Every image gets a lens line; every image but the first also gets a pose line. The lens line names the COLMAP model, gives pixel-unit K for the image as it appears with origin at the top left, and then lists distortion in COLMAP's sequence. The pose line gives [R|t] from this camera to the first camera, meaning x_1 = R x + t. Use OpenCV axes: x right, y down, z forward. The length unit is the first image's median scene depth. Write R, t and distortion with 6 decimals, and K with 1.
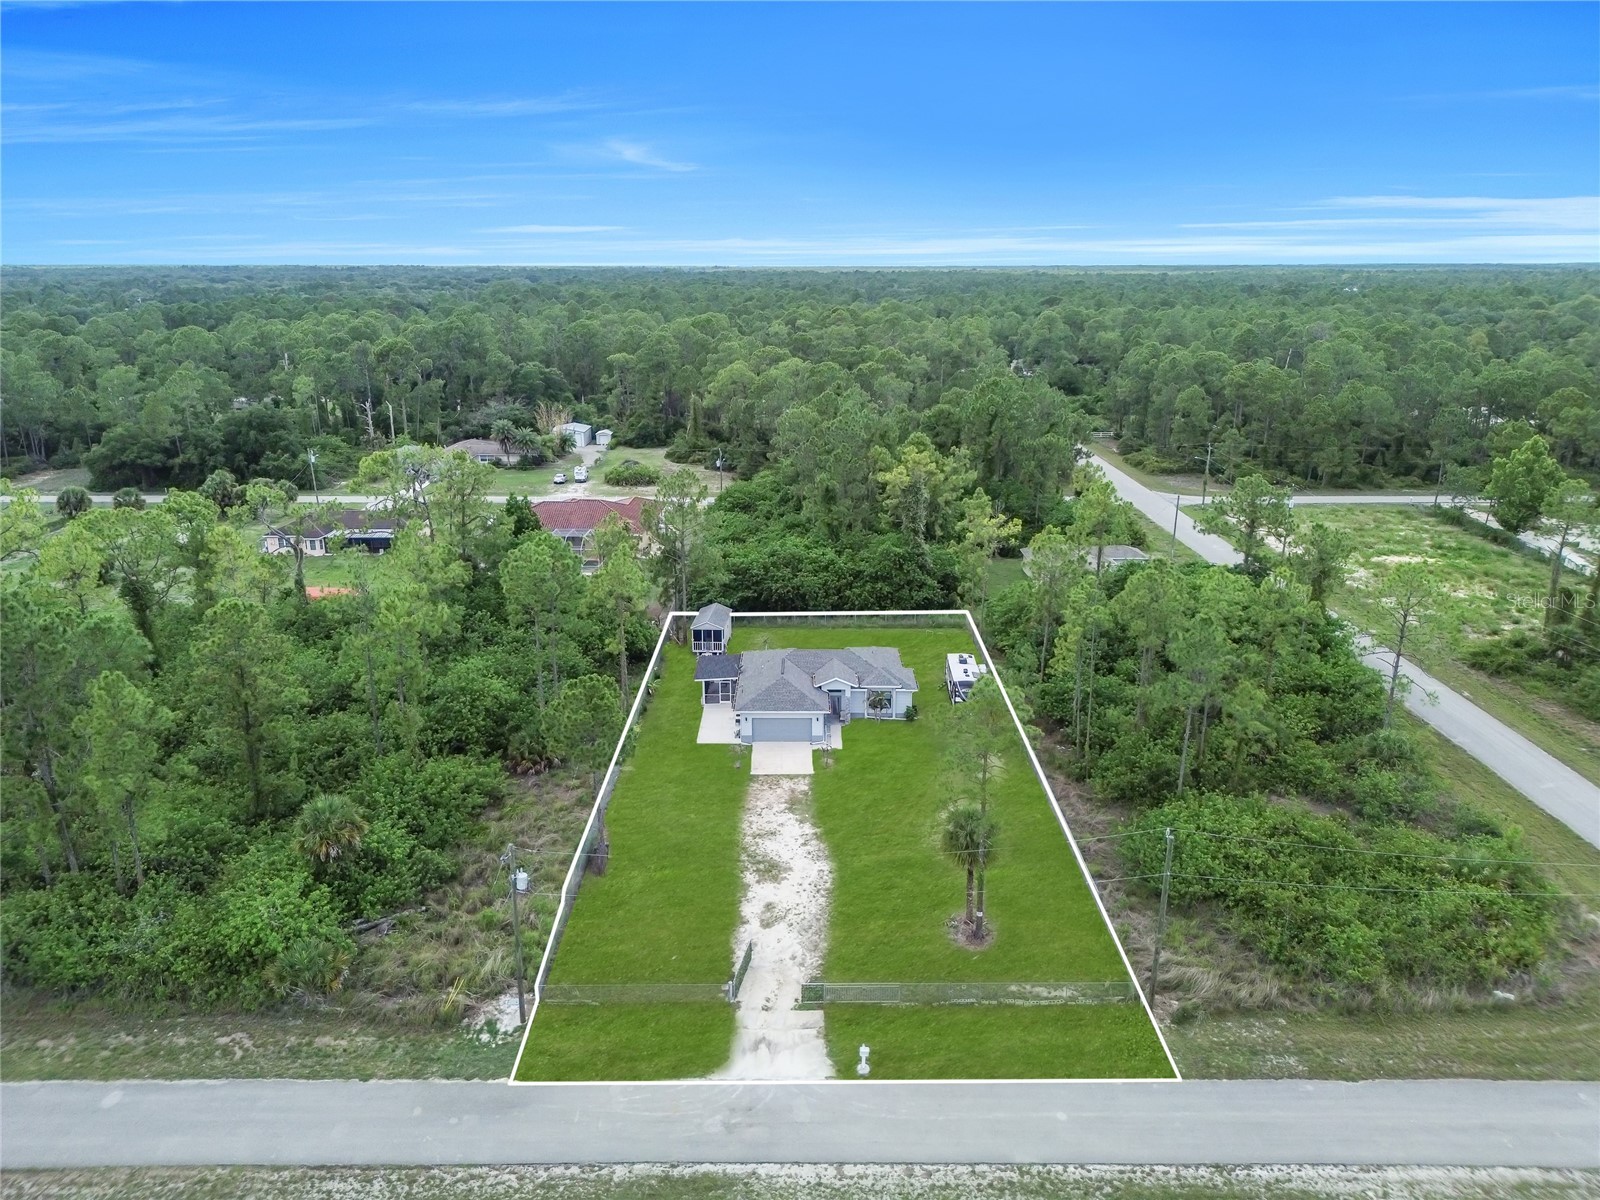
lens RADIAL K [[1133.1, 0, 800.0], [0, 1133.1, 600.0], [0, 0, 1]] dist [0.005270, -0.000078]
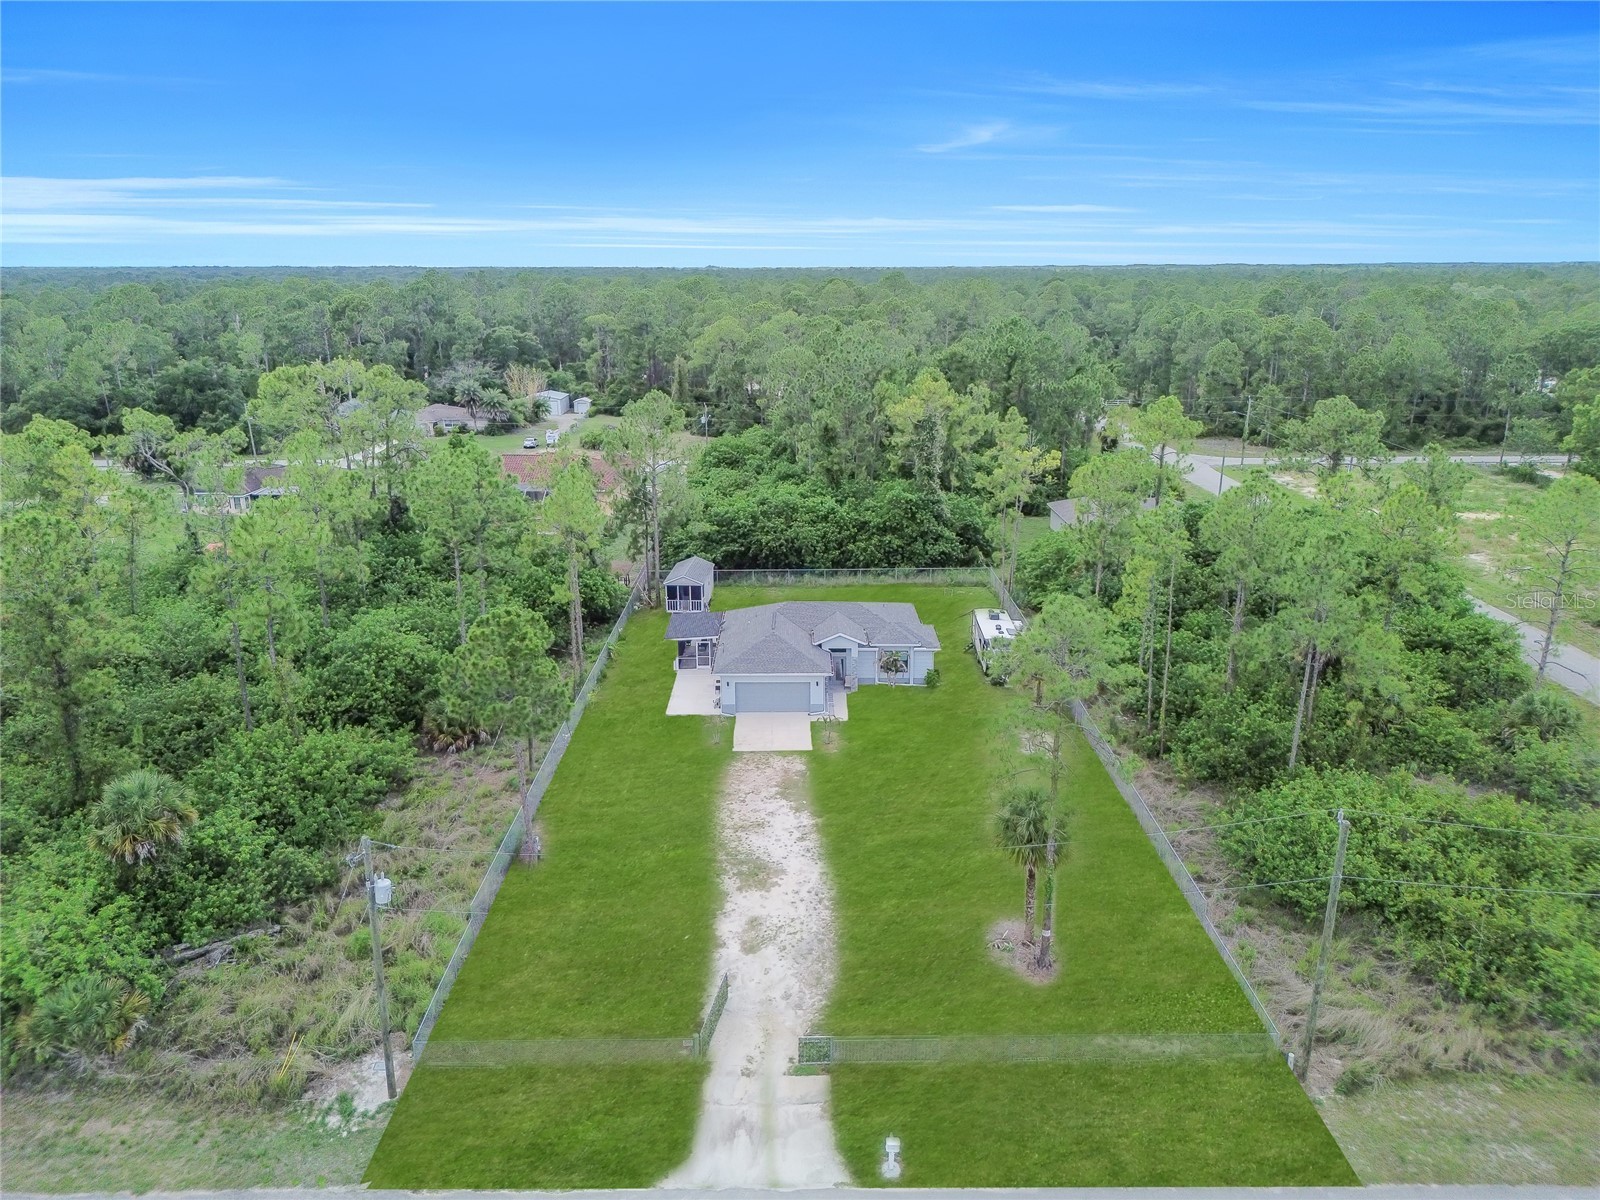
lens RADIAL K [[1133.2, 0, 800.0], [0, 1133.2, 600.0], [0, 0, 1]] dist [0.001018, -0.001838]
pose [[0.999985, -0.003479, 0.004223, 0.000298], [0.003487, 0.999992, -0.002109, 0.054645], [-0.004216, 0.002124, 0.999989, 0.230870]]
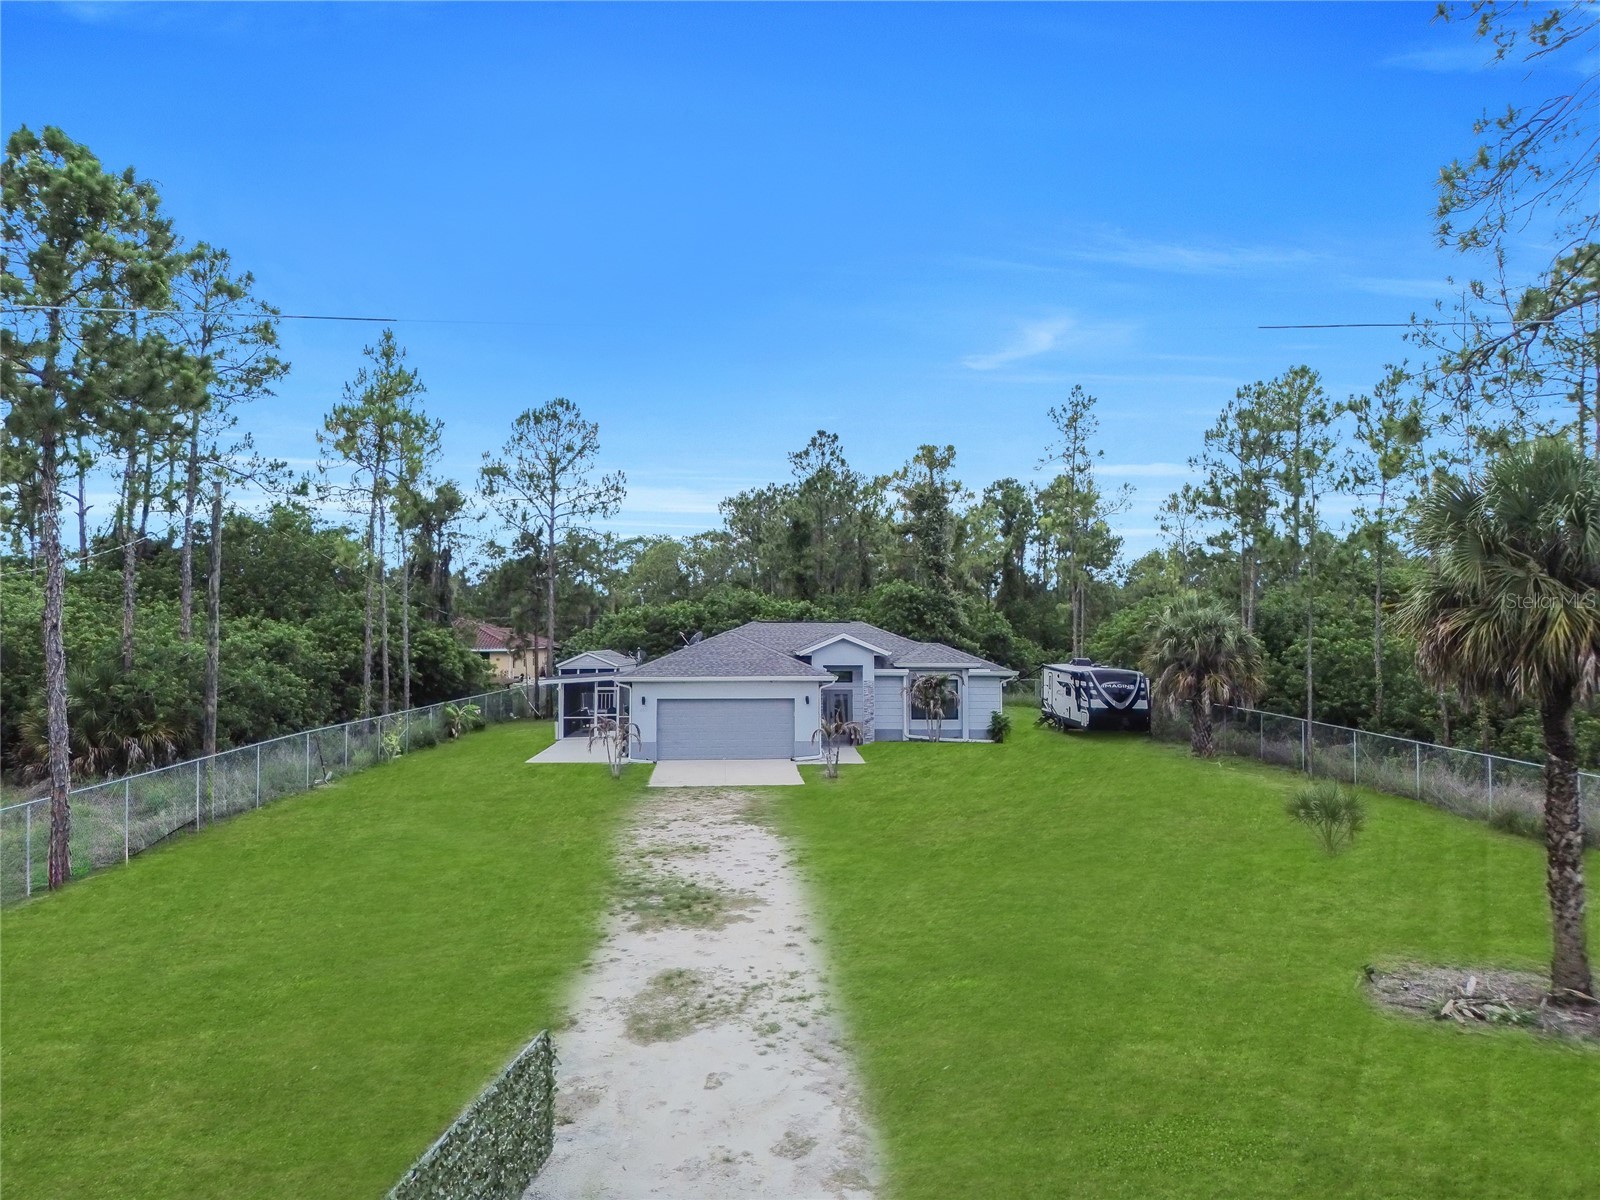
lens RADIAL K [[1133.1, 0, 800.0], [0, 1133.1, 600.0], [0, 0, 1]] dist [0.005270, -0.000078]
pose [[0.998590, -0.000743, 0.053072, -0.011664], [0.017484, 0.948702, -0.315689, 0.234565], [-0.050115, 0.316172, 0.947377, 0.650758]]
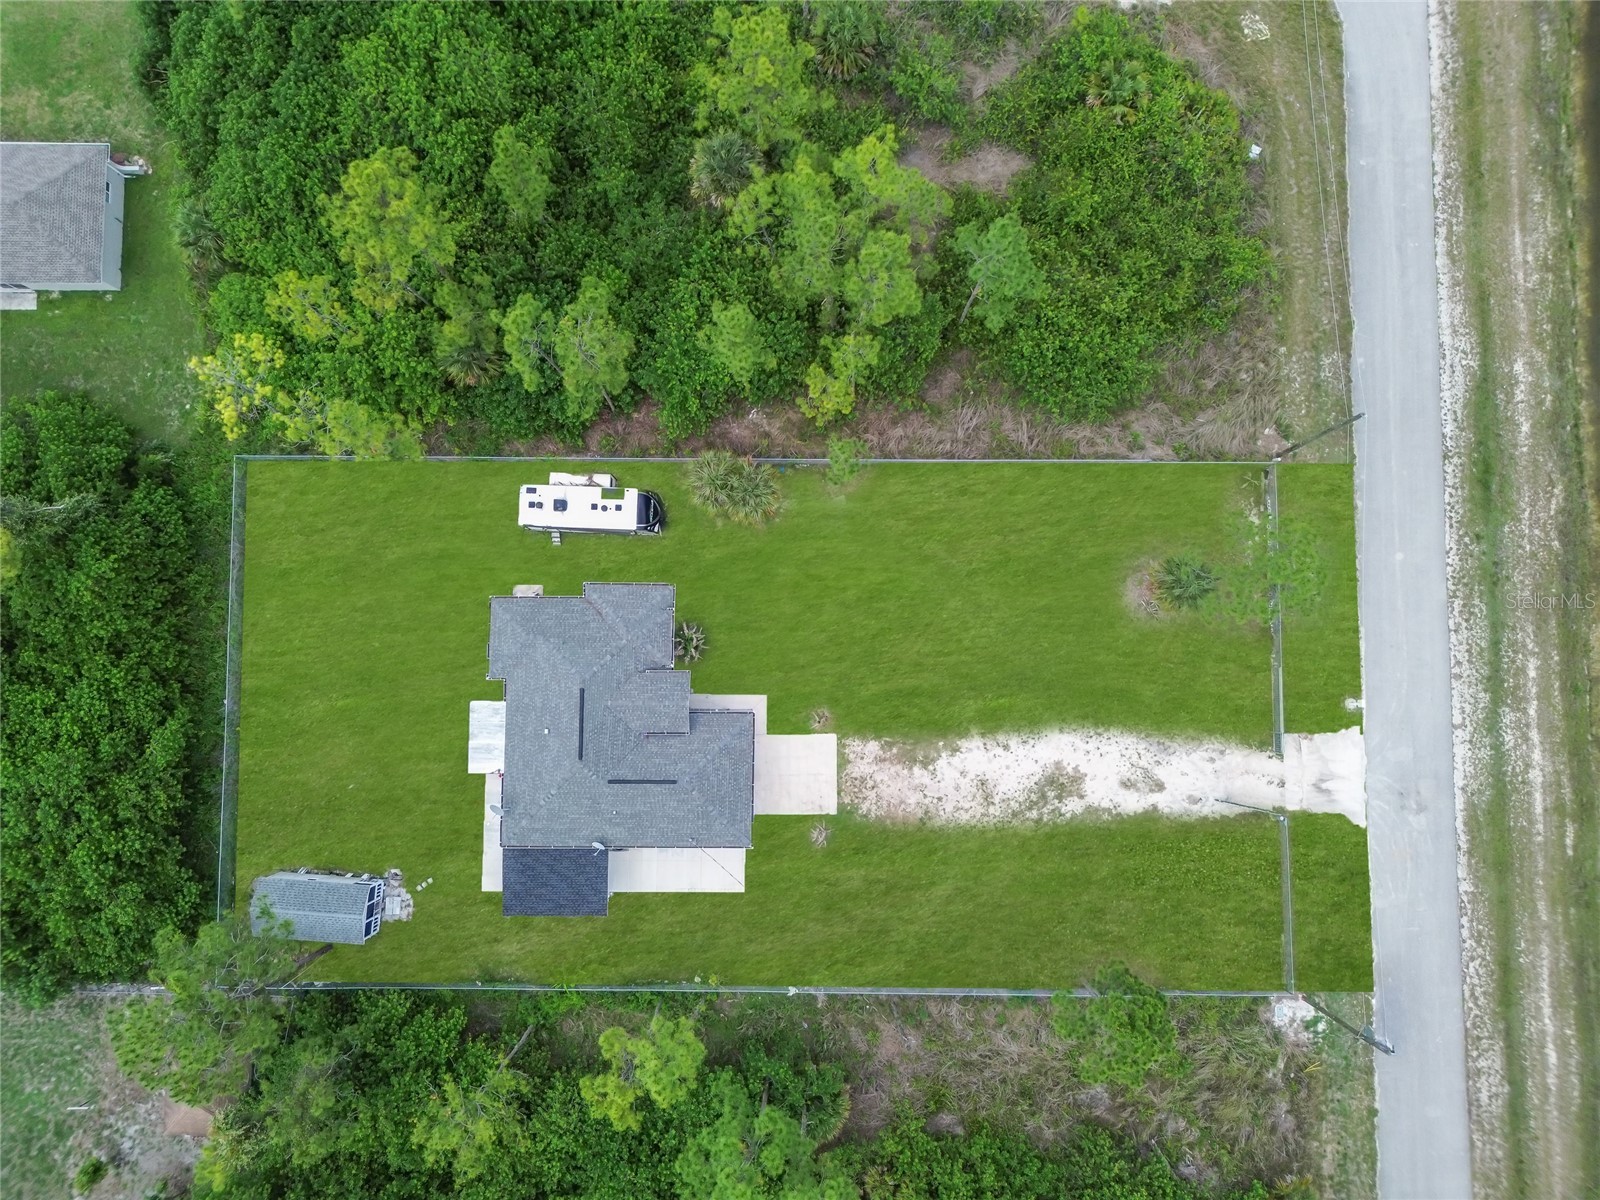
lens RADIAL K [[1133.1, 0, 800.0], [0, 1133.1, 600.0], [0, 0, 1]] dist [0.005270, -0.000078]
pose [[0.006537, -0.997355, 0.072385, 0.052560], [0.299754, 0.071012, 0.951370, -0.673434], [-0.953994, 0.015479, 0.299425, 0.845568]]
